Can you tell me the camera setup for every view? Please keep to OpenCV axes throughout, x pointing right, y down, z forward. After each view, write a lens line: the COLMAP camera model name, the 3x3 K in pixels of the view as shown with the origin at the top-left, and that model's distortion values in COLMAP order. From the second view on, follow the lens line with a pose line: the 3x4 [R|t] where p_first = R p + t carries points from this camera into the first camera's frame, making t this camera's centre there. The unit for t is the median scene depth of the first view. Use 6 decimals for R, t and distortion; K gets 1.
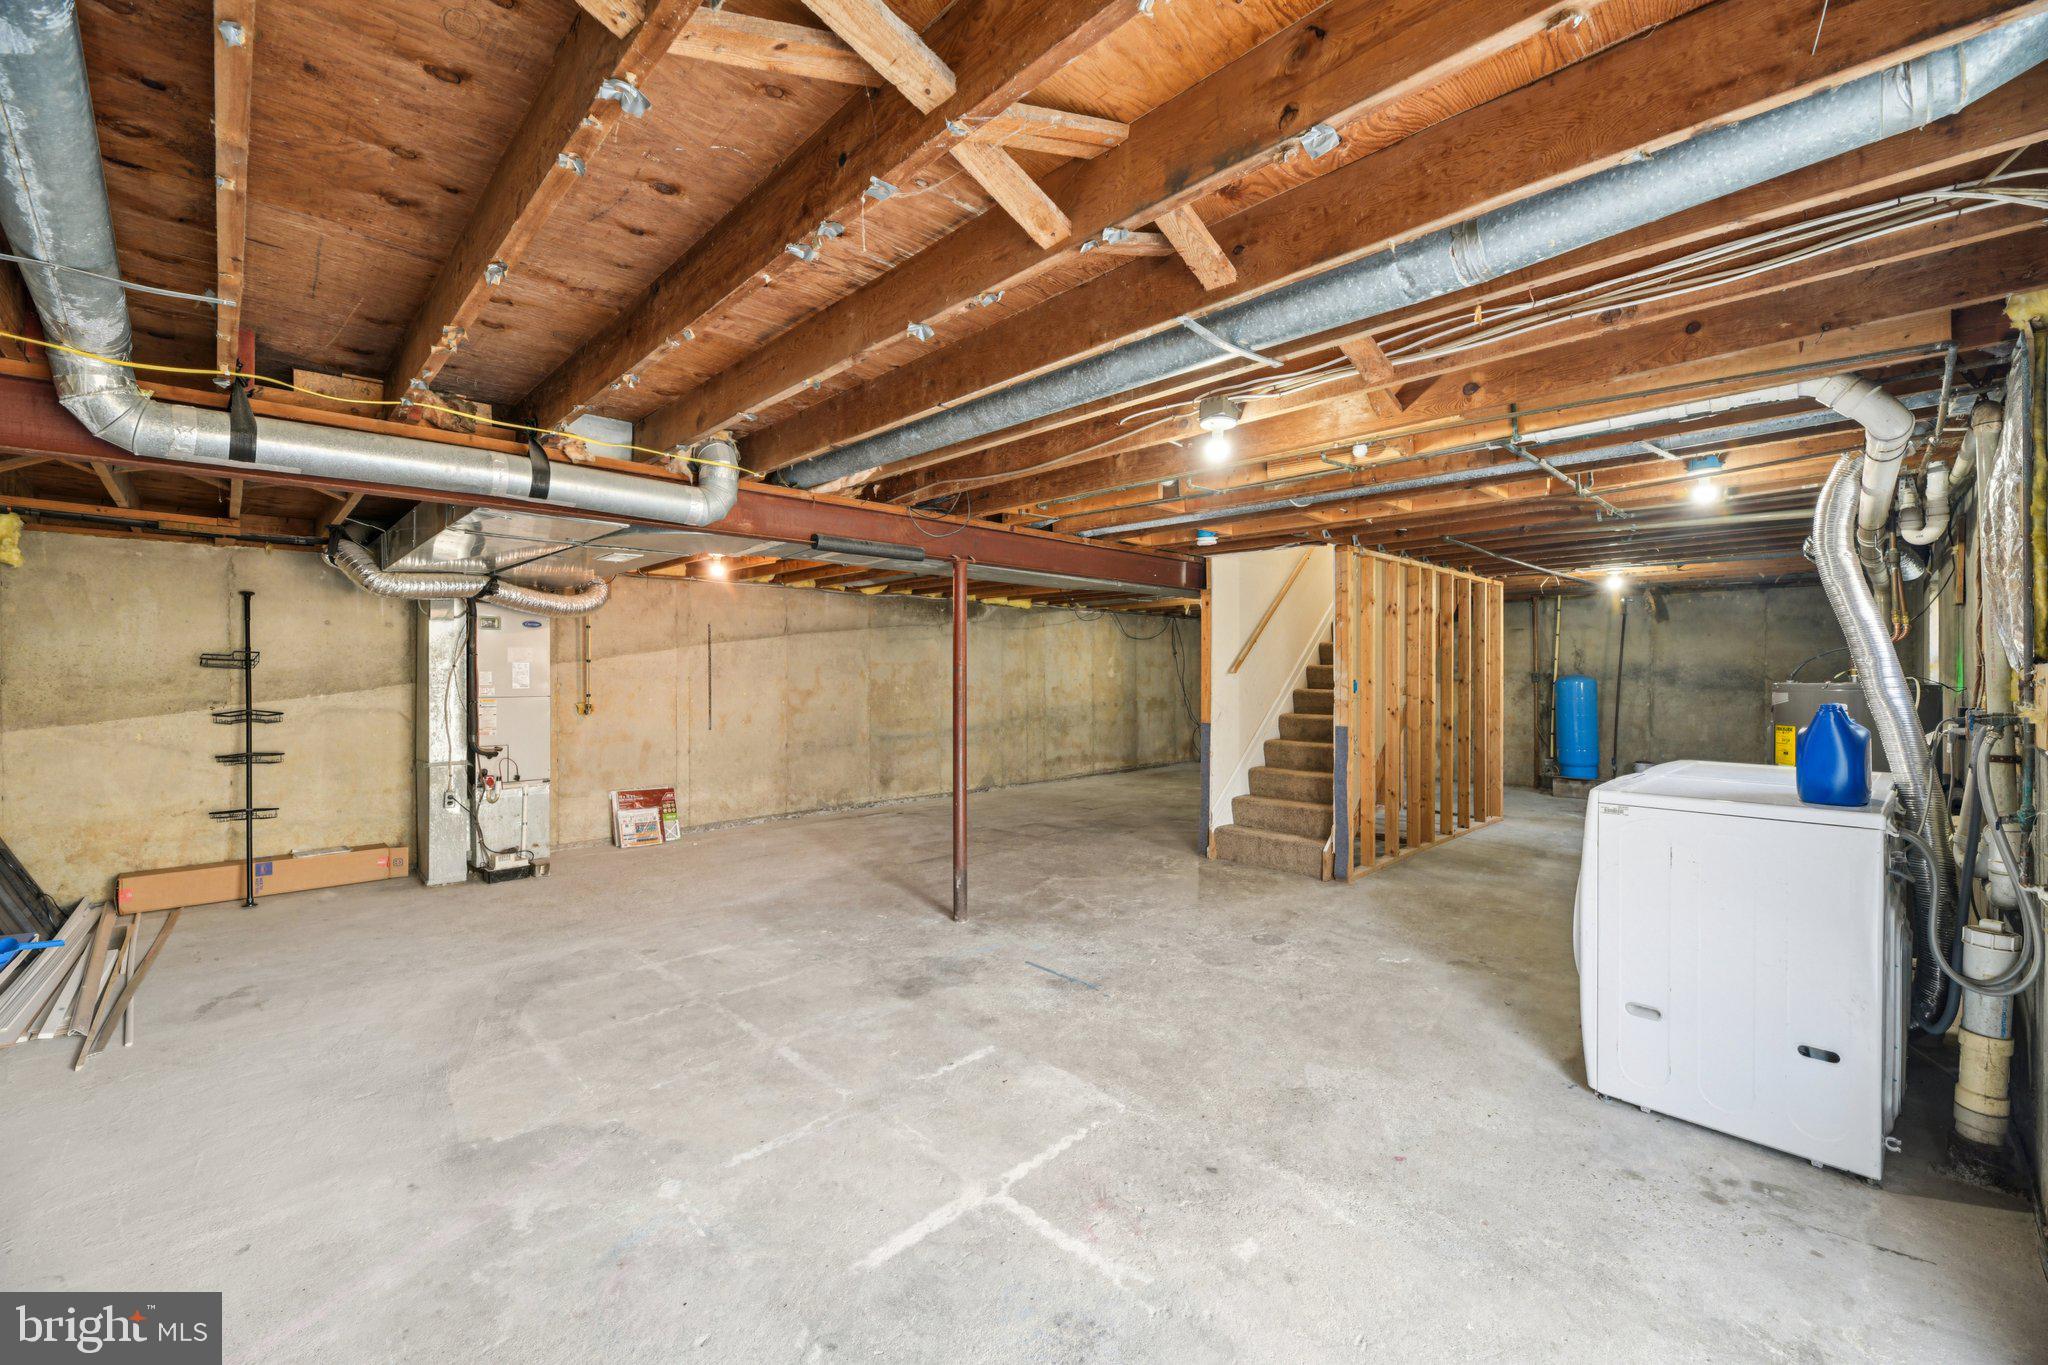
lens RADIAL K [[837.7, 0, 1036.8], [0, 837.7, 679.4], [0, 0, 1]] dist [0.004037, 0.001889]
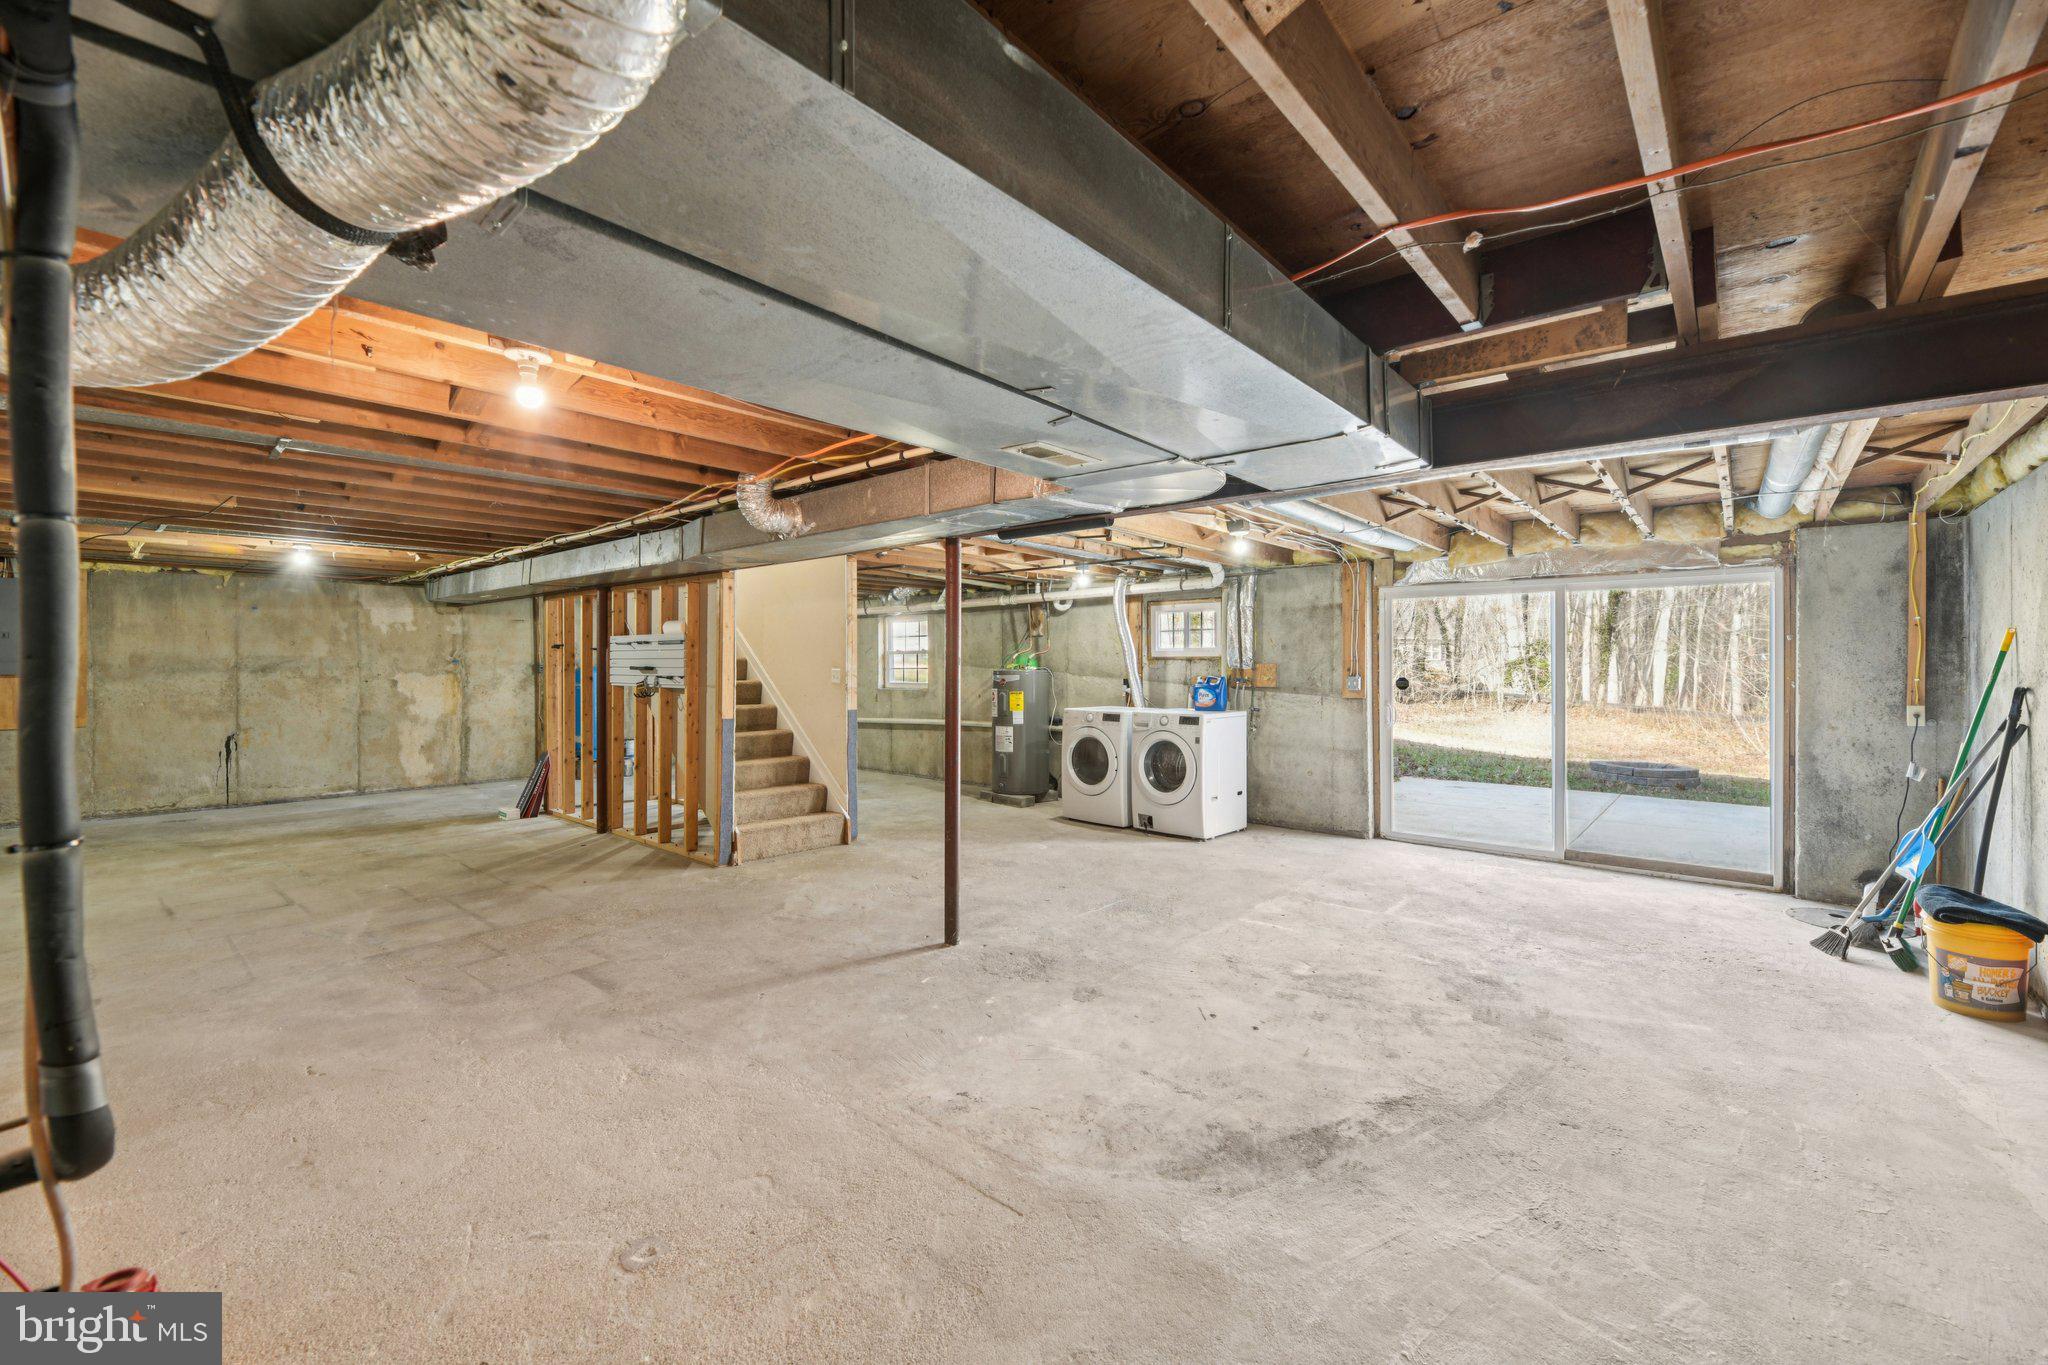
lens RADIAL K [[837.7, 0, 1038.9], [0, 837.7, 671.3], [0, 0, 1]] dist [0.004037, 0.001889]
pose [[-0.098068, -0.004648, 0.995169, -0.537082], [0.003535, 0.999981, 0.005018, -0.003065], [-0.995173, 0.004010, -0.098050, 0.541401]]
